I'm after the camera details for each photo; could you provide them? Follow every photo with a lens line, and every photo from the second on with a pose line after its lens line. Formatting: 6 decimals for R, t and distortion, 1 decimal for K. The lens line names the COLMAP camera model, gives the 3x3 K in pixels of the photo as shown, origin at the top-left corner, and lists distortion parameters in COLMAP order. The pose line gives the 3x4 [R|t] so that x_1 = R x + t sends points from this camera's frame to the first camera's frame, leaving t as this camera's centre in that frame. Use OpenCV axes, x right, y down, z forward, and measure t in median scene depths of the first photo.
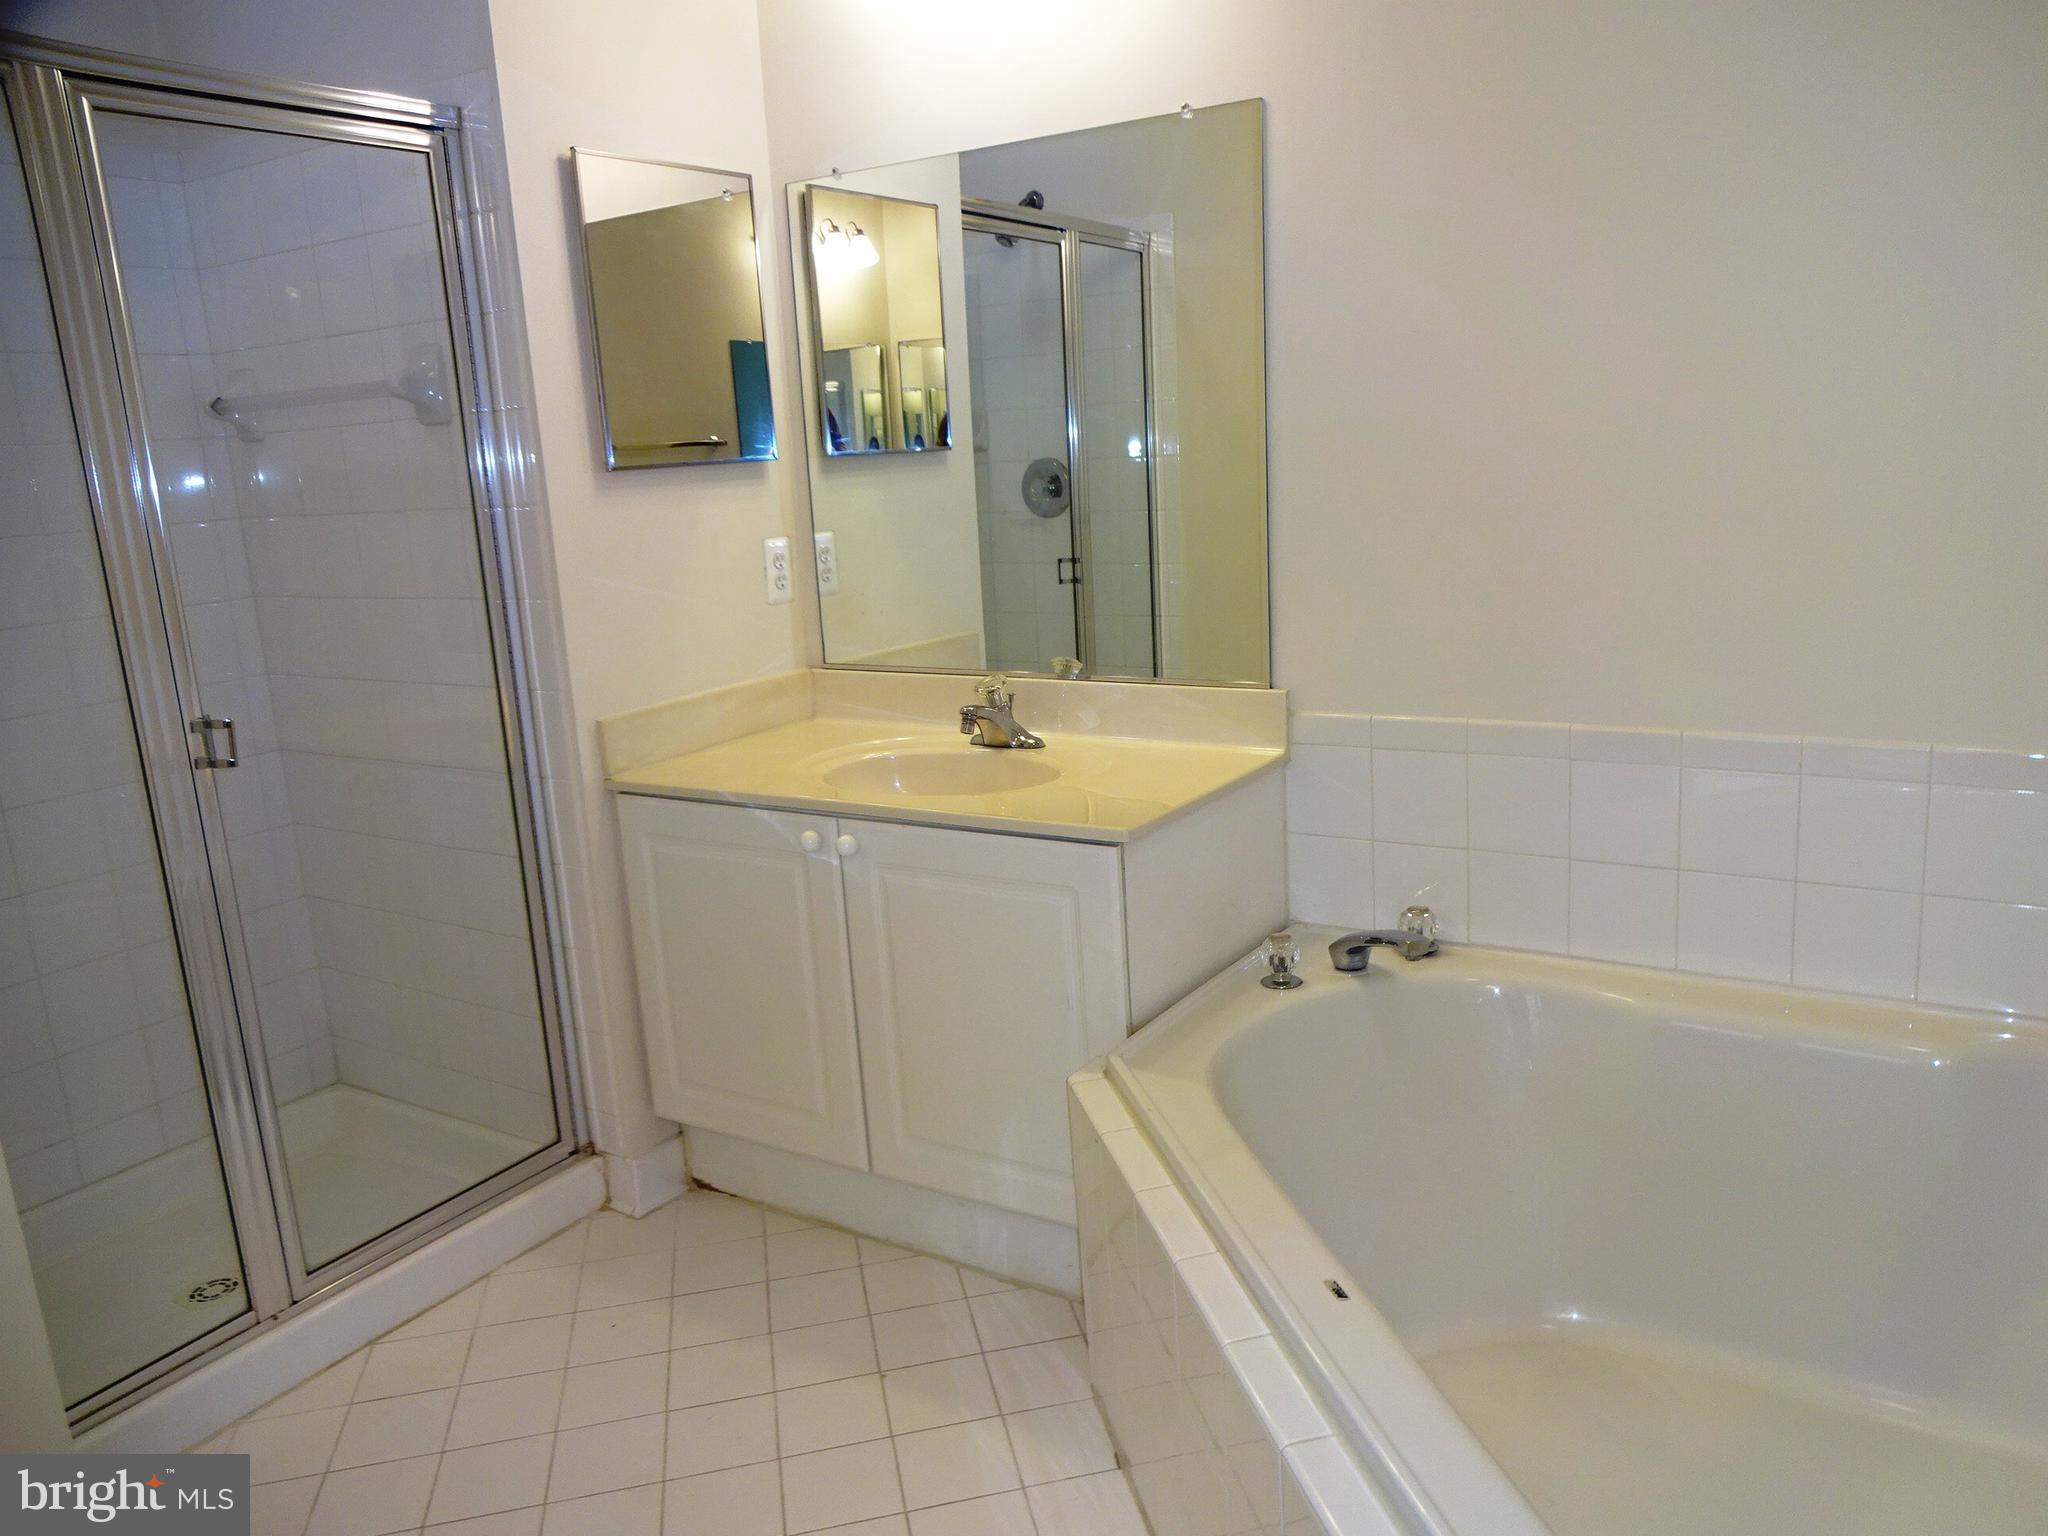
lens RADIAL K [[1507.3, 0, 1024.0], [0, 1507.3, 768.0], [0, 0, 1]] dist [0.006490, 0.005167]
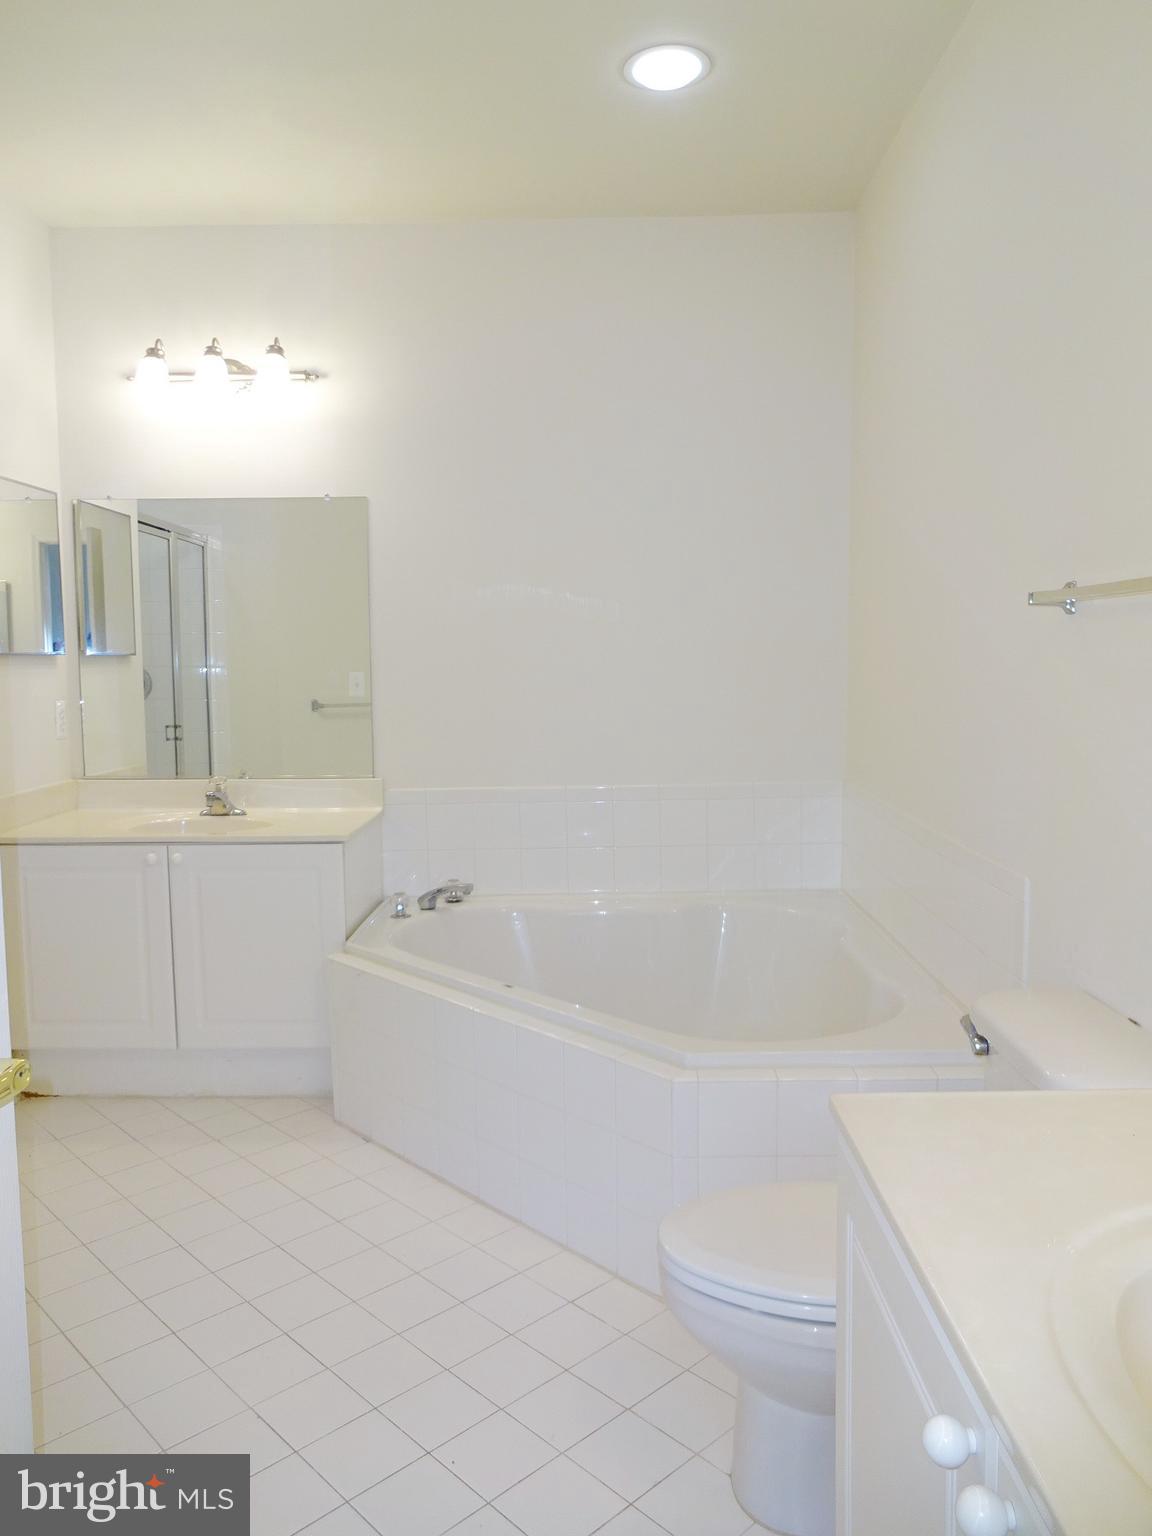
lens RADIAL K [[1130.5, 0, 576.0], [0, 1130.5, 768.0], [0, 0, 1]] dist [0.006490, 0.005167]
pose [[0.847631, -0.001910, 0.530584, -0.379247], [0.071843, 0.991197, -0.111205, 0.112482], [-0.525701, 0.132380, 0.840306, -0.379733]]
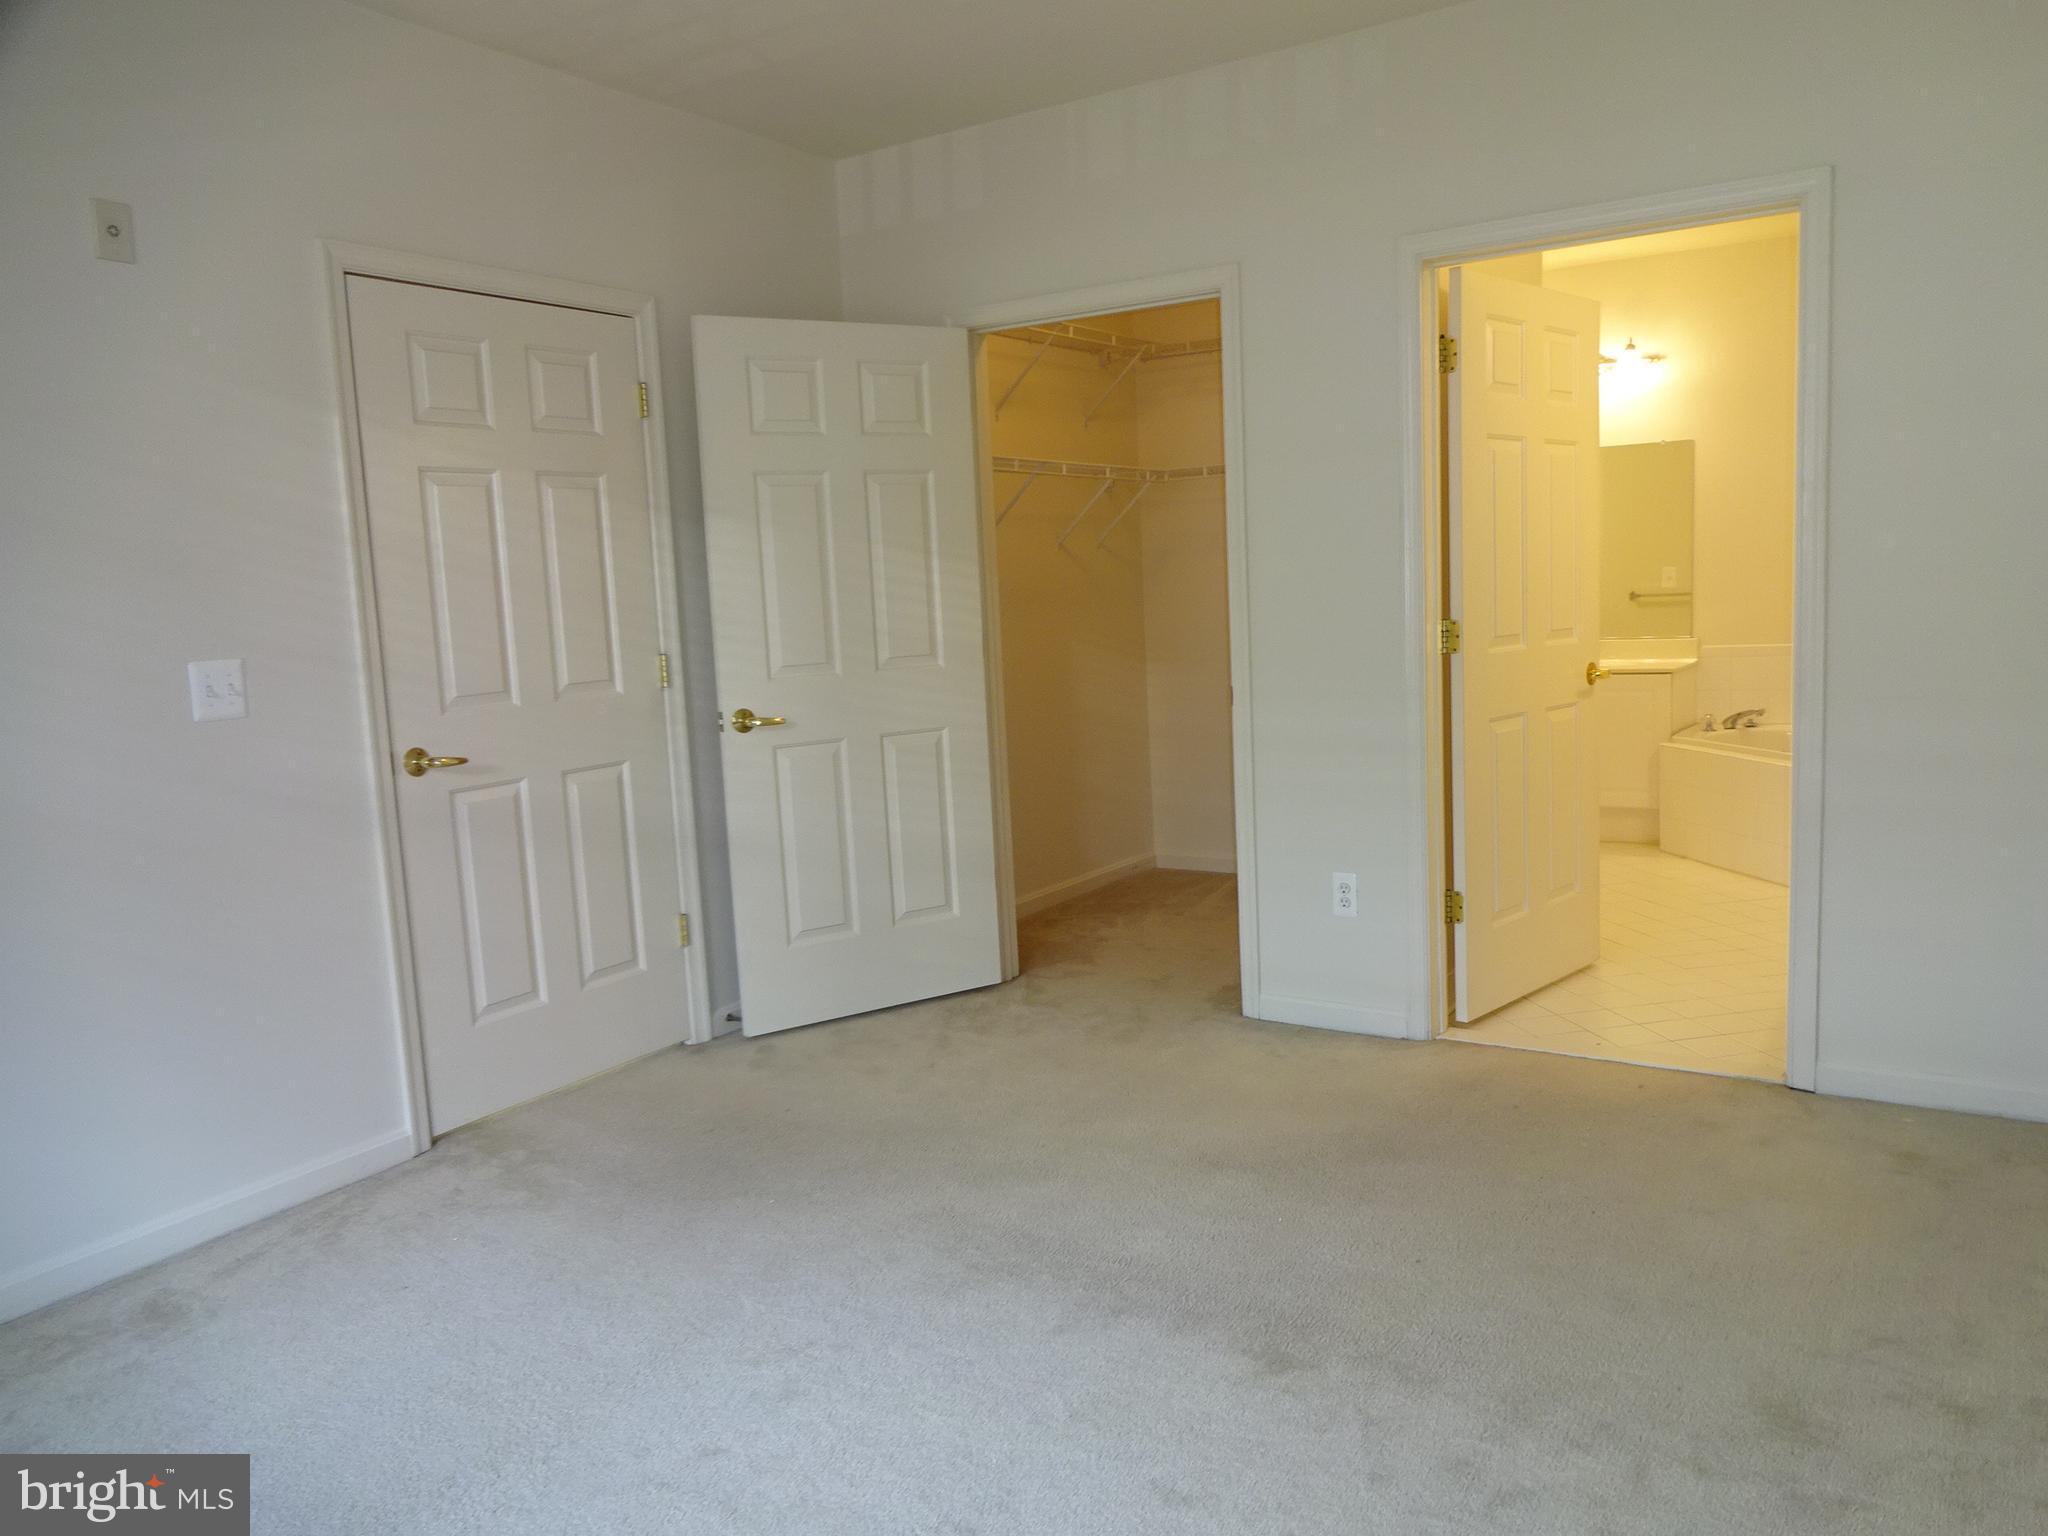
lens RADIAL K [[1509.6, 0, 1073.4], [0, 1509.6, 760.3], [0, 0, 1]] dist [0.007508, 0.003659]
pose [[0.999858, 0.012508, 0.011328, -0.963531], [-0.011400, 0.995594, -0.093073, 0.426216], [-0.012442, 0.092930, 0.995595, -1.683317]]
